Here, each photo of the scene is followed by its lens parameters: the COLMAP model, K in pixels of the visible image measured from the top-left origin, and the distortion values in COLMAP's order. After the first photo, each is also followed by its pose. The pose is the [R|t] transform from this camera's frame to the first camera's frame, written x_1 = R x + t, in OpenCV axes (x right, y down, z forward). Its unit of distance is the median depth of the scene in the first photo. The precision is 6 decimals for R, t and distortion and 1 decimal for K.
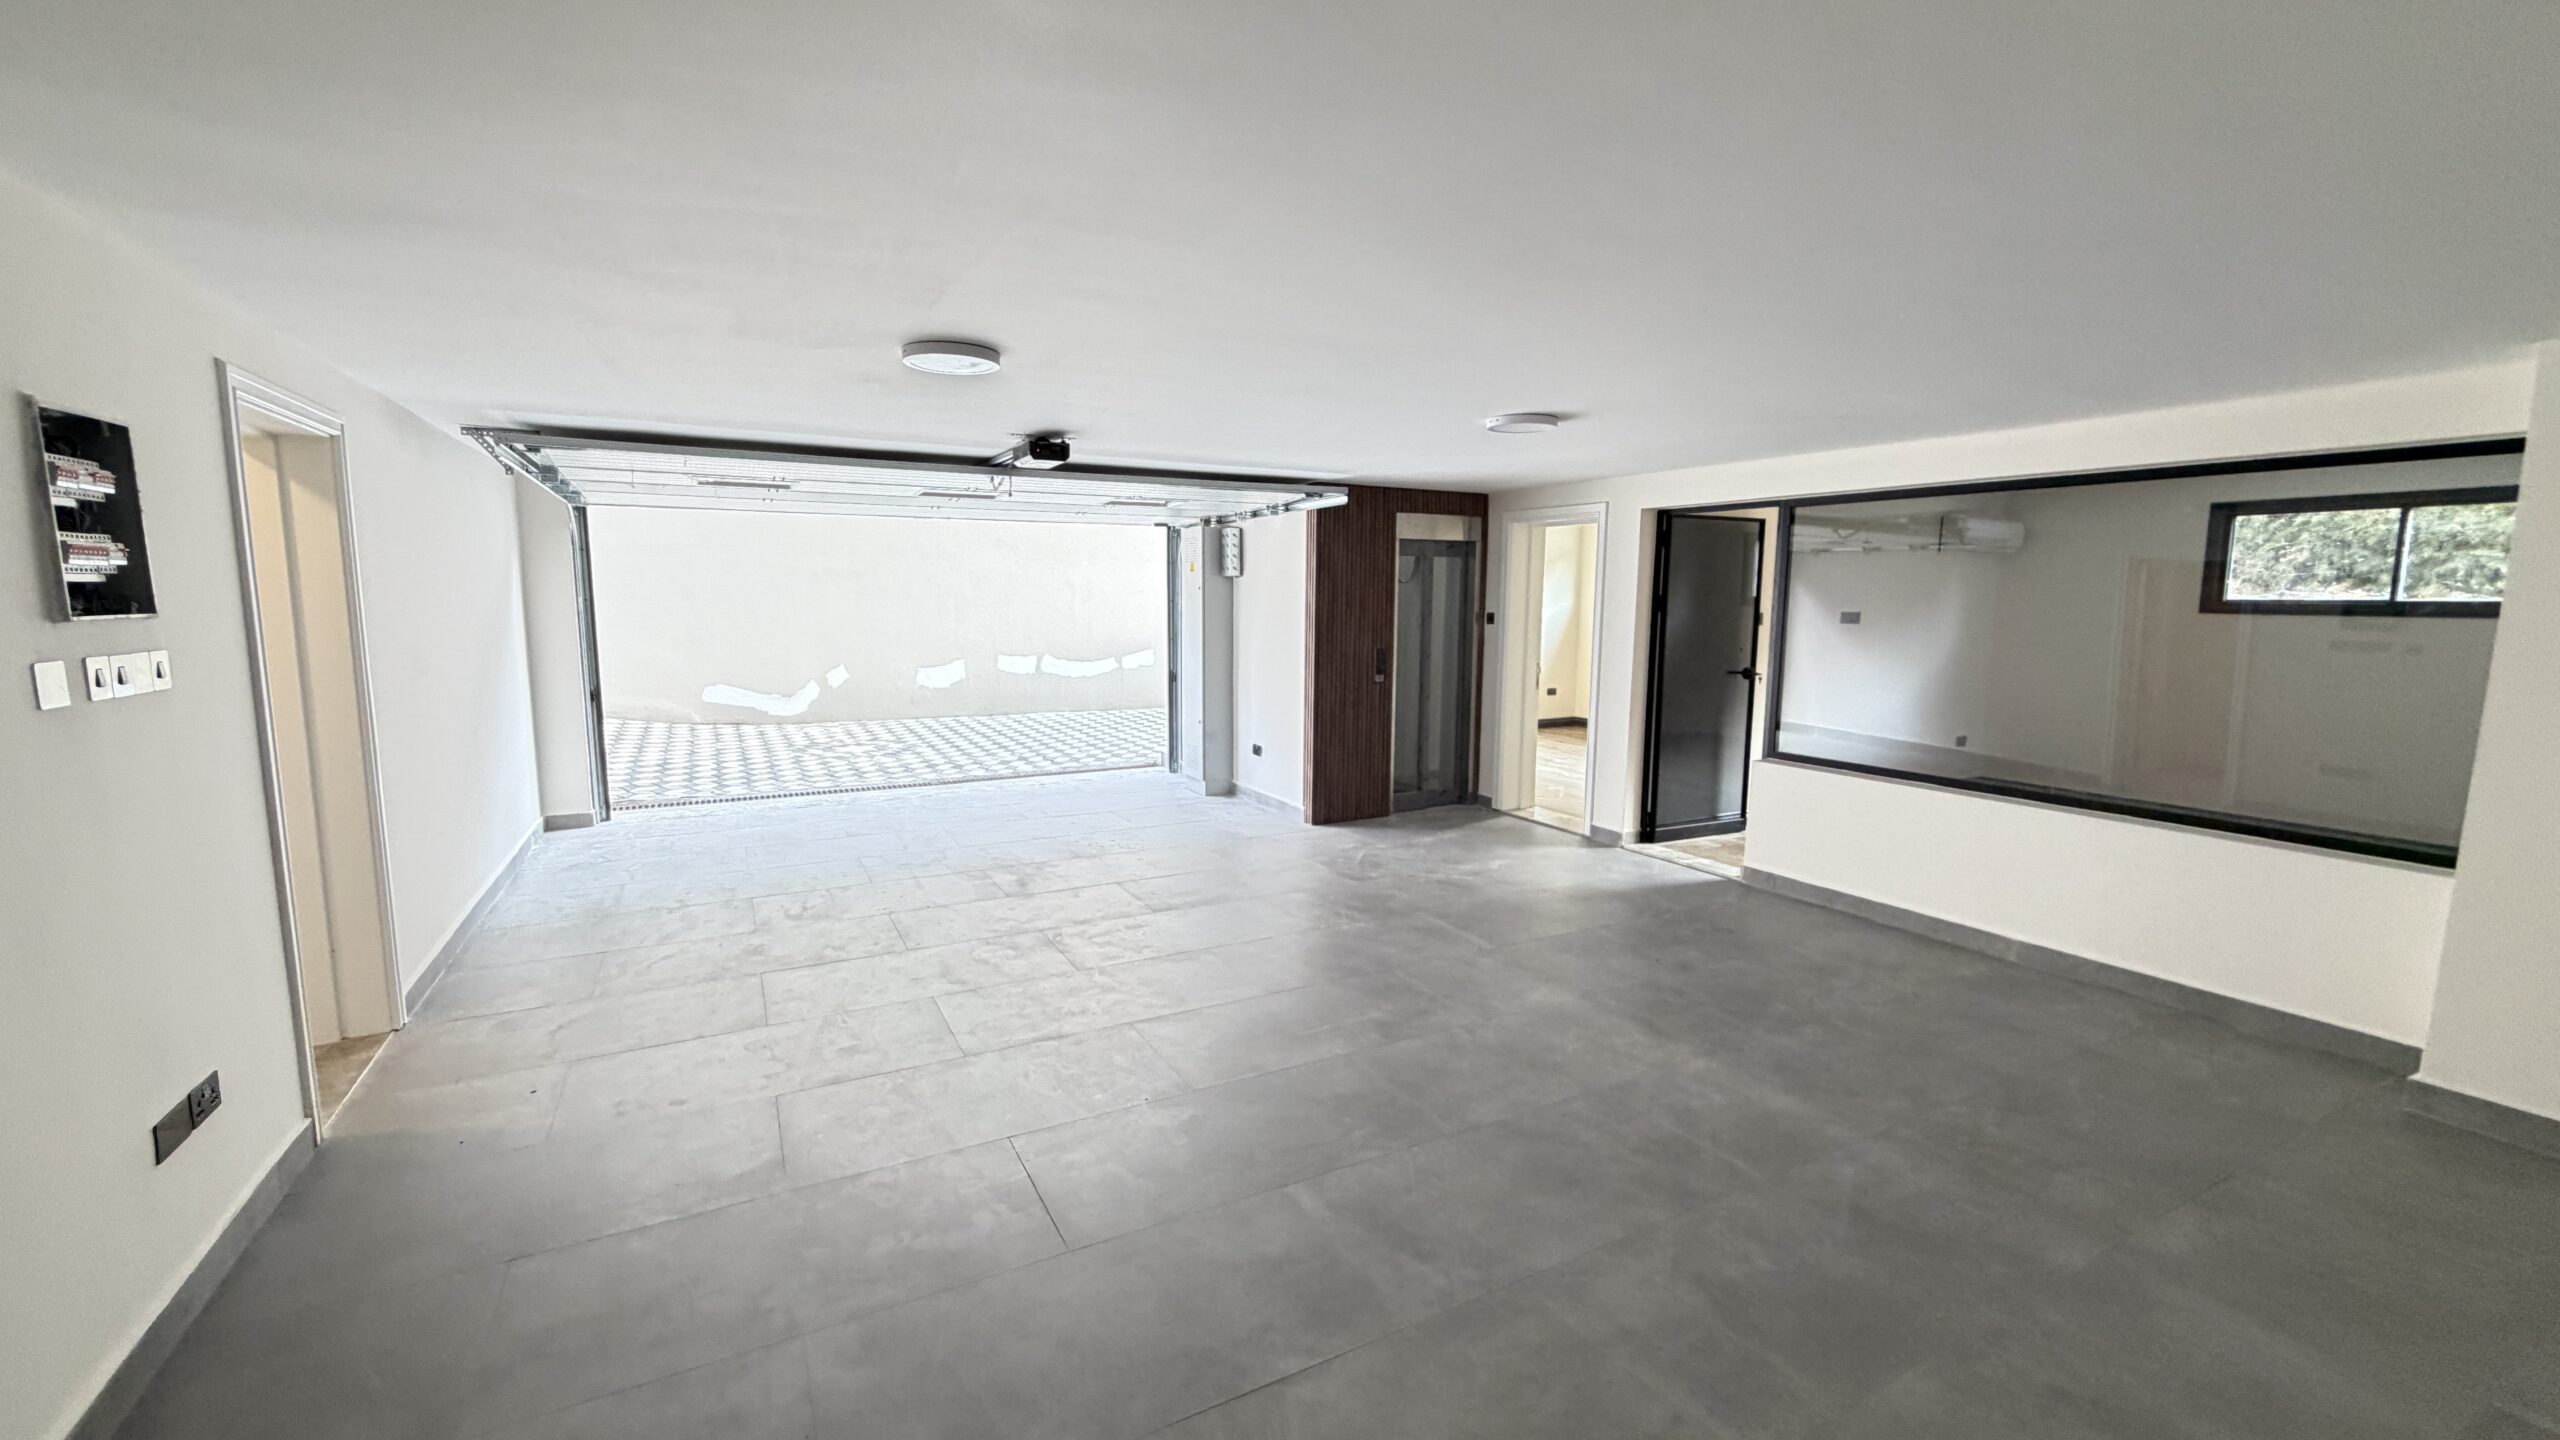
lens RADIAL K [[1021.5, 0, 1279.8], [0, 1021.5, 726.1], [0, 0, 1]] dist [0.002122, -0.000986]
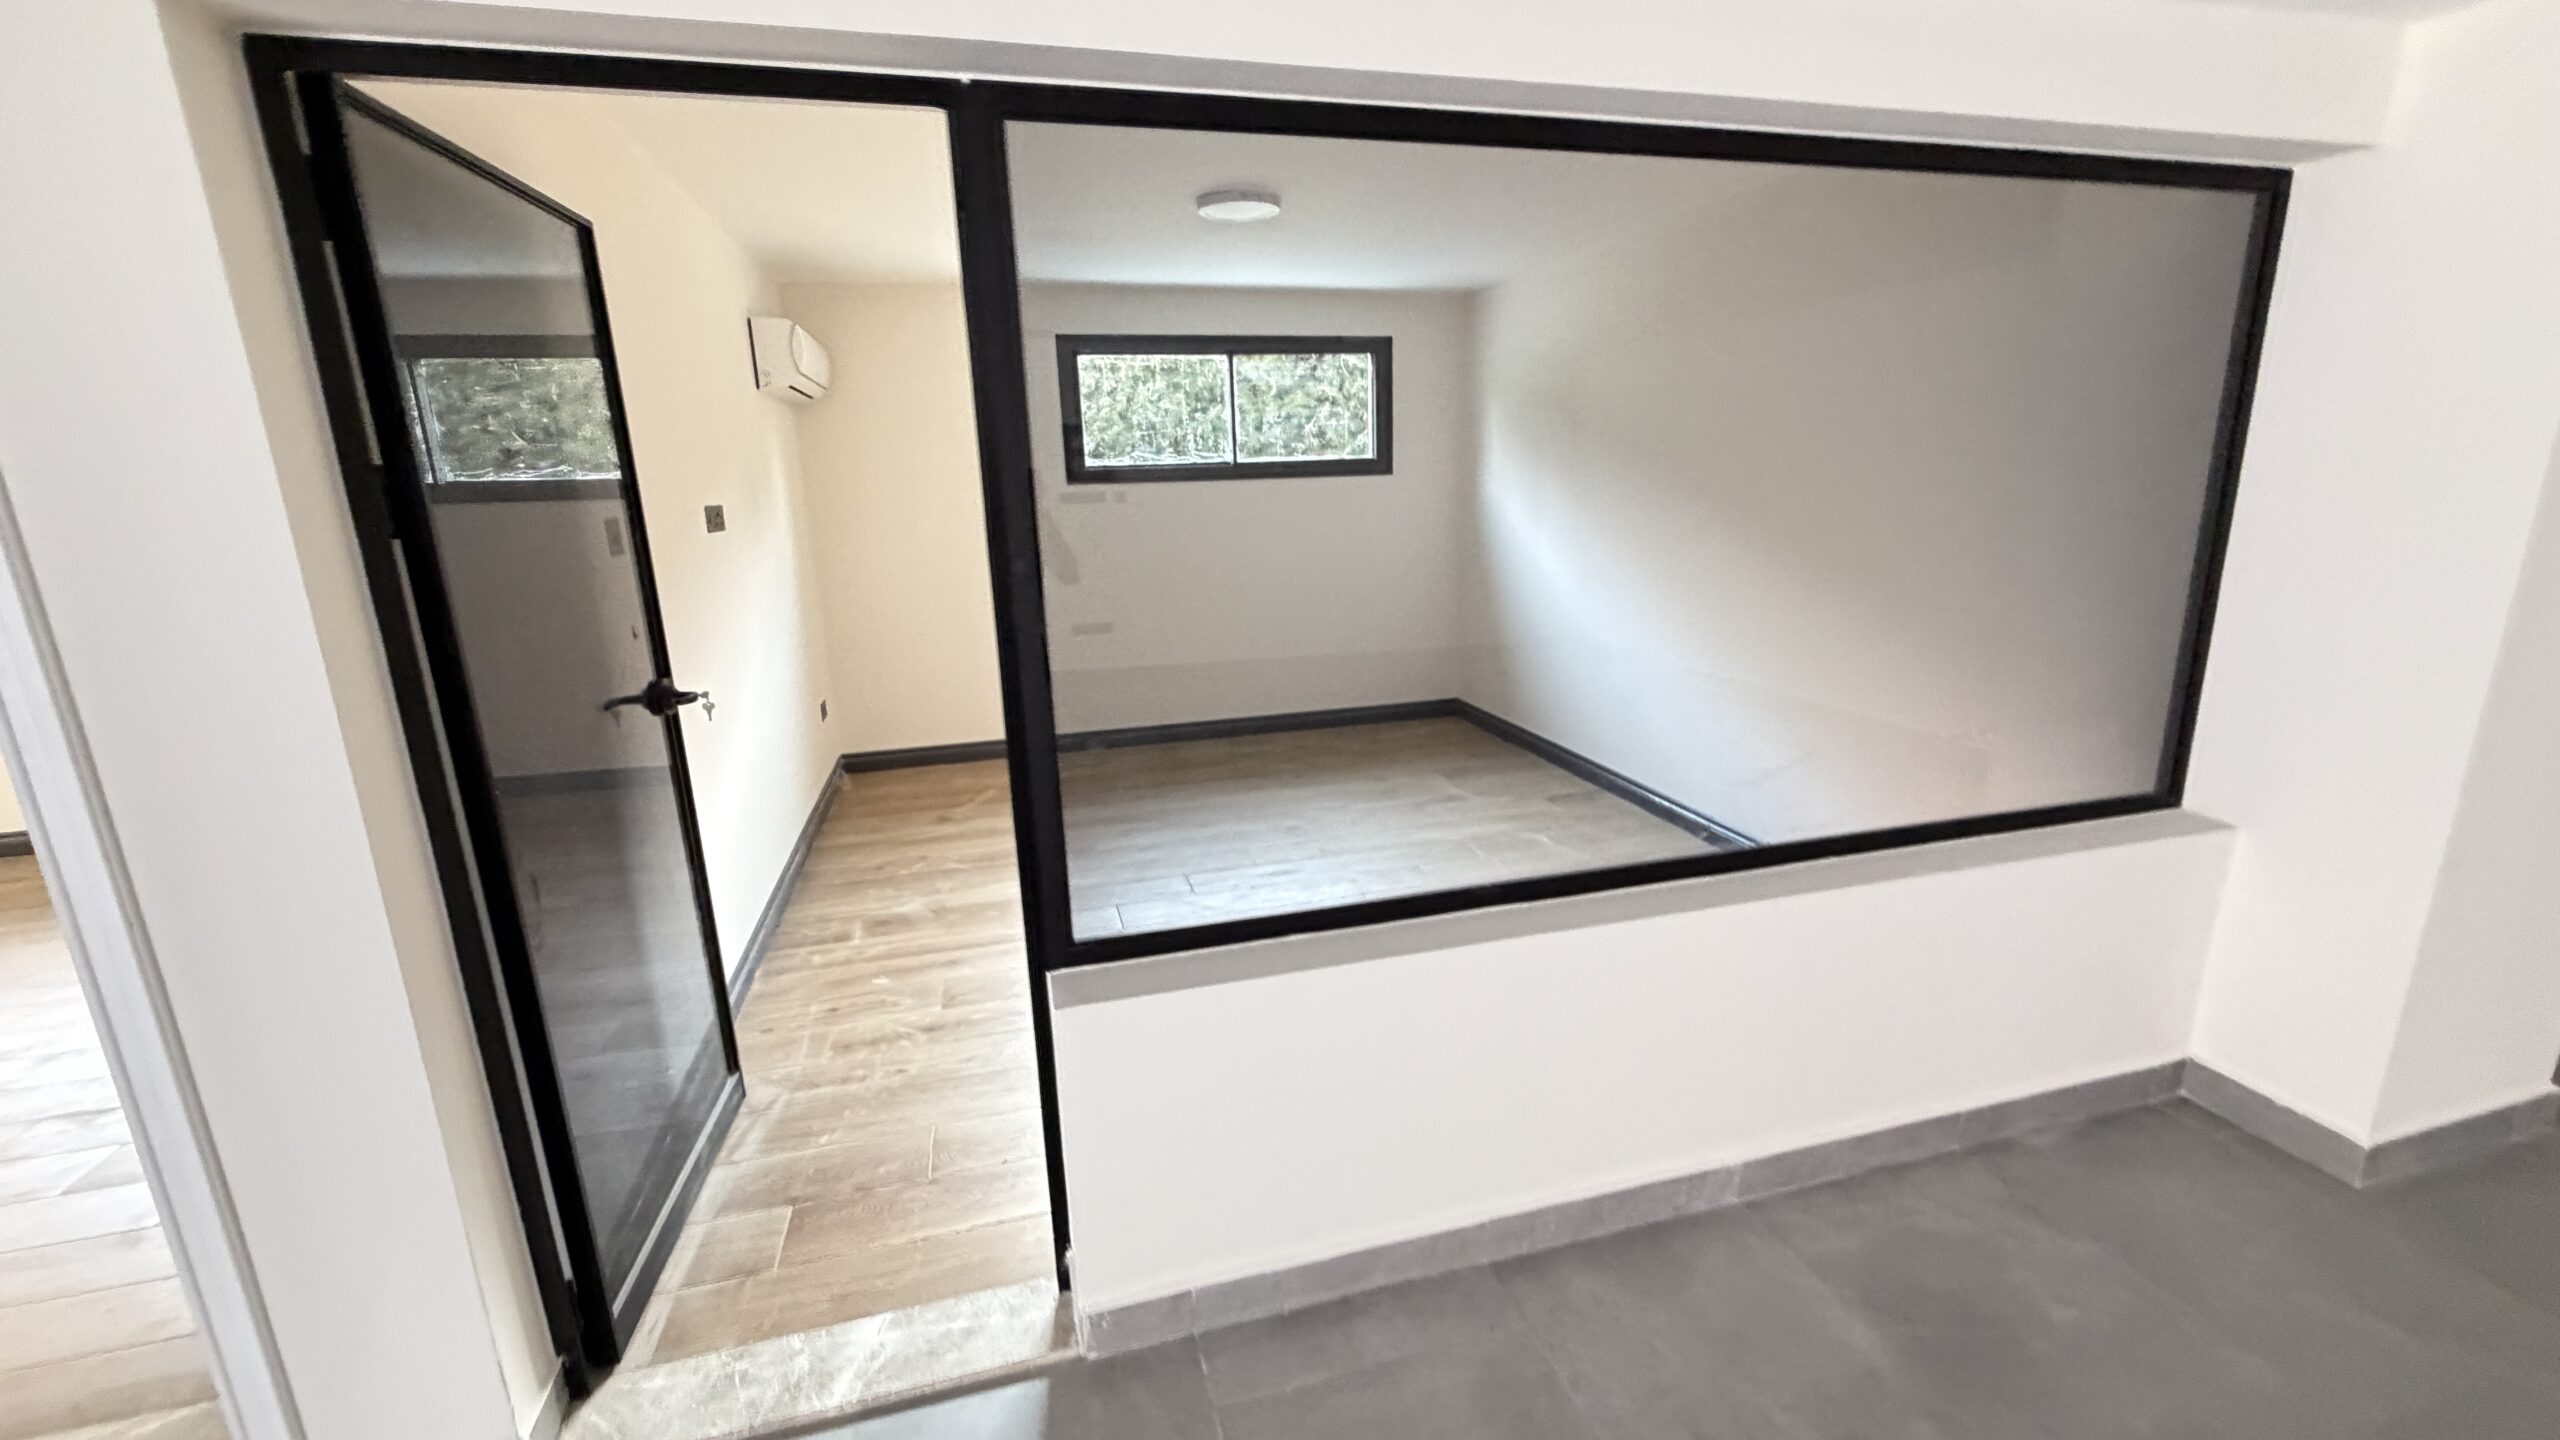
lens RADIAL K [[1021.5, 0, 1282.7], [0, 1021.5, 719.5], [0, 0, 1]] dist [0.002122, -0.000986]
pose [[0.207713, -0.248838, 0.946010, 0.187359], [0.143204, 0.964419, 0.222238, -0.097417], [-0.967651, 0.089310, 0.235957, 0.763484]]
